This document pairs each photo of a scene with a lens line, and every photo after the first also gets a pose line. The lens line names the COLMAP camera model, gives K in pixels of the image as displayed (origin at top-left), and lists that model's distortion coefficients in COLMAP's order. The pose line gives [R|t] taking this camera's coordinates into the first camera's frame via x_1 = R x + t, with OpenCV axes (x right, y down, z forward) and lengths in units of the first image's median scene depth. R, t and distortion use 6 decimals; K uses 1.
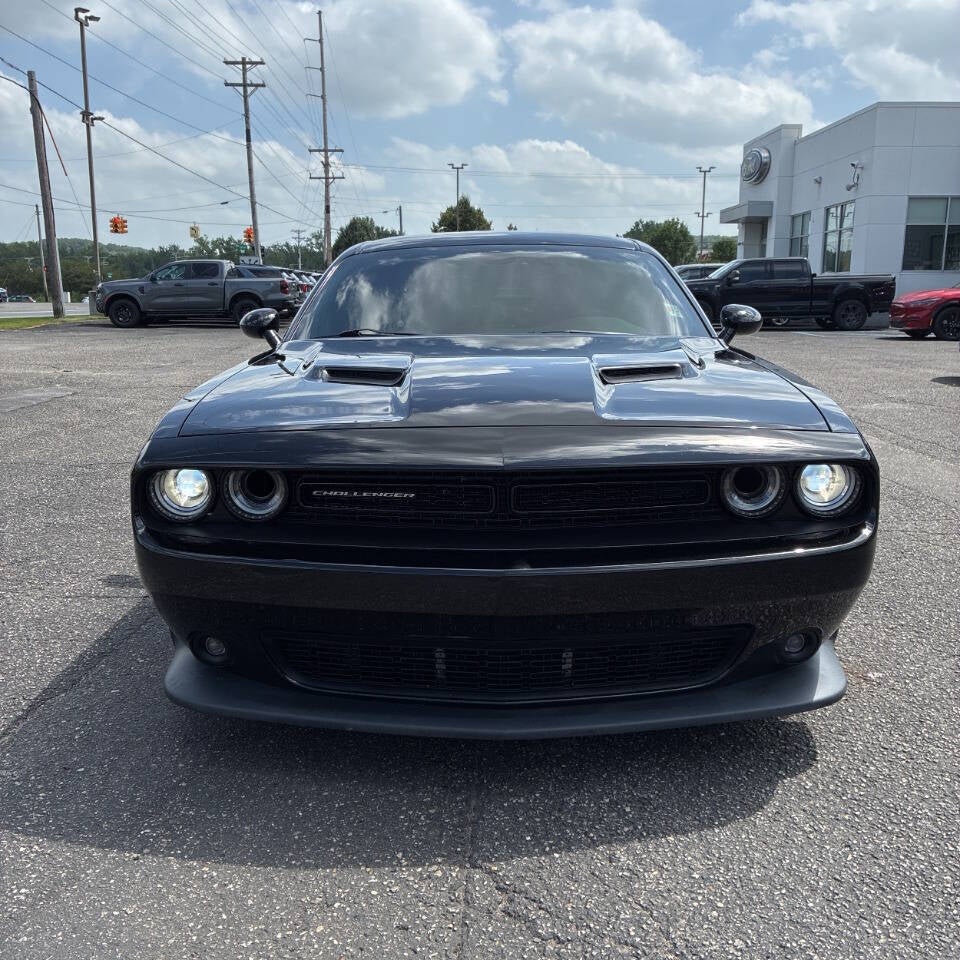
lens RADIAL K [[980.1, 0, 476.6], [0, 980.1, 471.9], [0, 0, 1]] dist [0.016869, 0.042233]
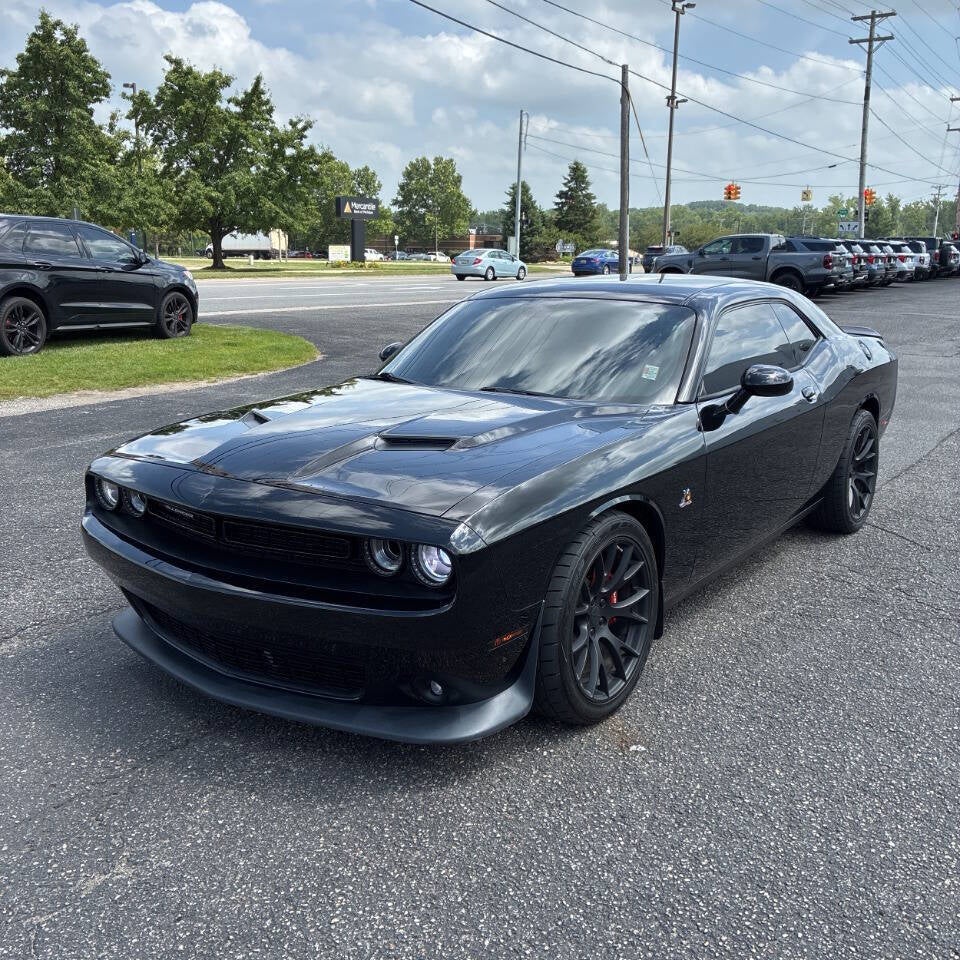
lens RADIAL K [[972.3, 0, 480.0], [0, 972.3, 480.0], [0, 0, 1]] dist [0.003097, 0.010078]
pose [[0.820695, 0.134123, -0.555402, 0.067984], [-0.106865, 0.990937, 0.081390, -0.012198], [0.561284, -0.007443, 0.827590, 0.003867]]
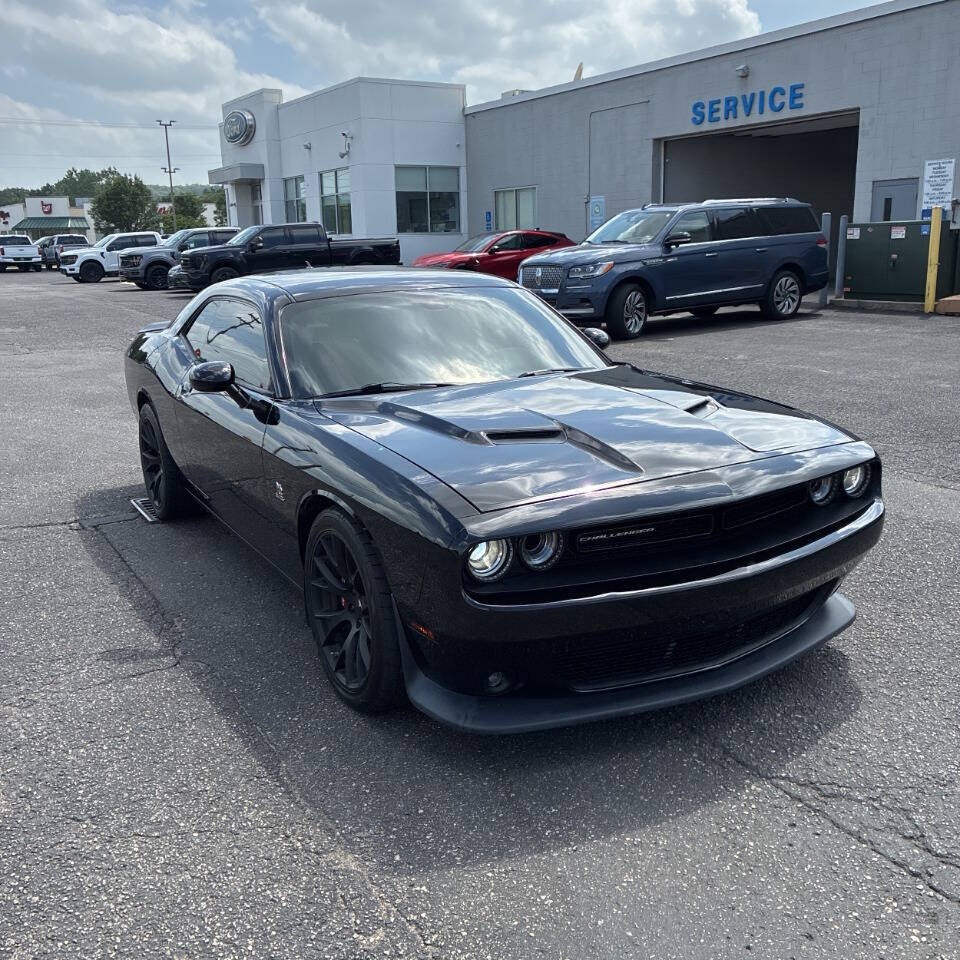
lens RADIAL K [[980.1, 0, 476.6], [0, 980.1, 471.9], [0, 0, 1]] dist [0.016869, 0.042233]
pose [[0.860260, -0.141573, 0.489806, -0.058770], [0.118459, 0.989886, 0.078064, -0.011993], [-0.495904, -0.009134, 0.868329, -0.002155]]
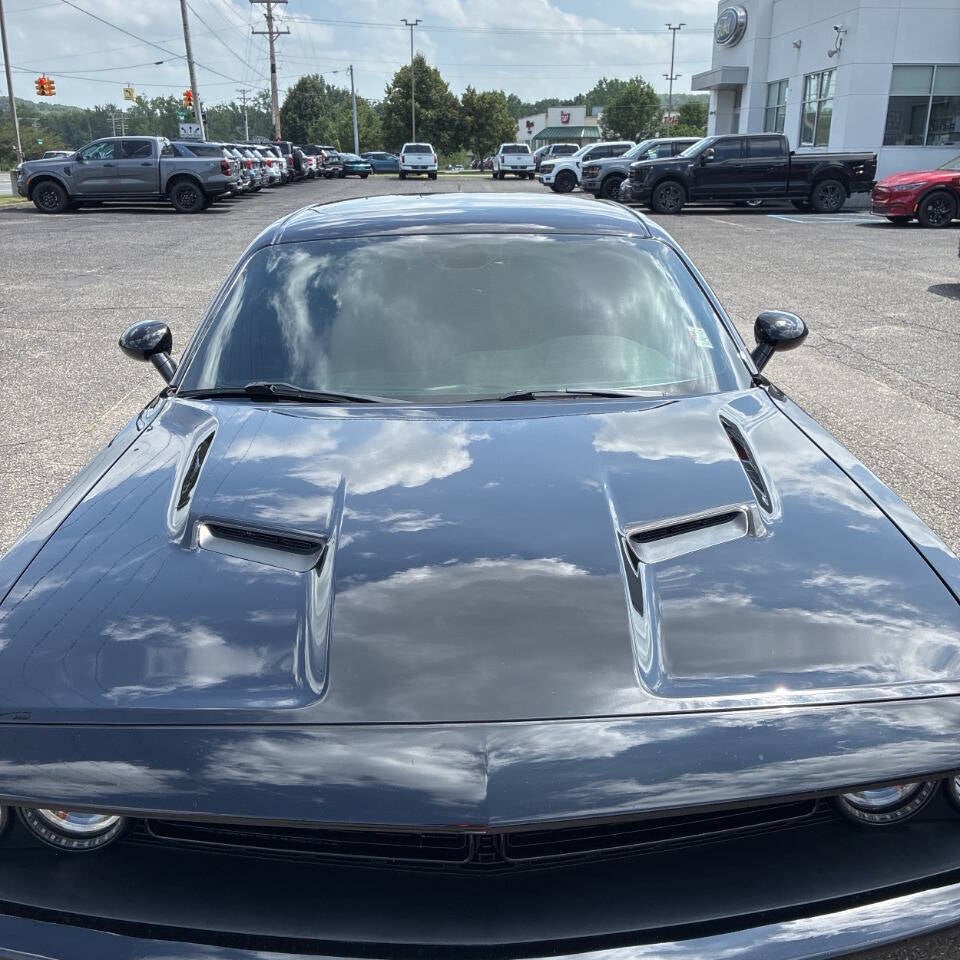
lens RADIAL K [[977.8, 0, 483.1], [0, 977.8, 476.6], [0, 0, 1]] dist [0.051691, -0.030548]
pose [[0.998889, -0.017673, 0.043688, 0.000092], [0.011696, 0.990985, 0.133465, -0.017205], [-0.045652, -0.132805, 0.990090, 0.027464]]
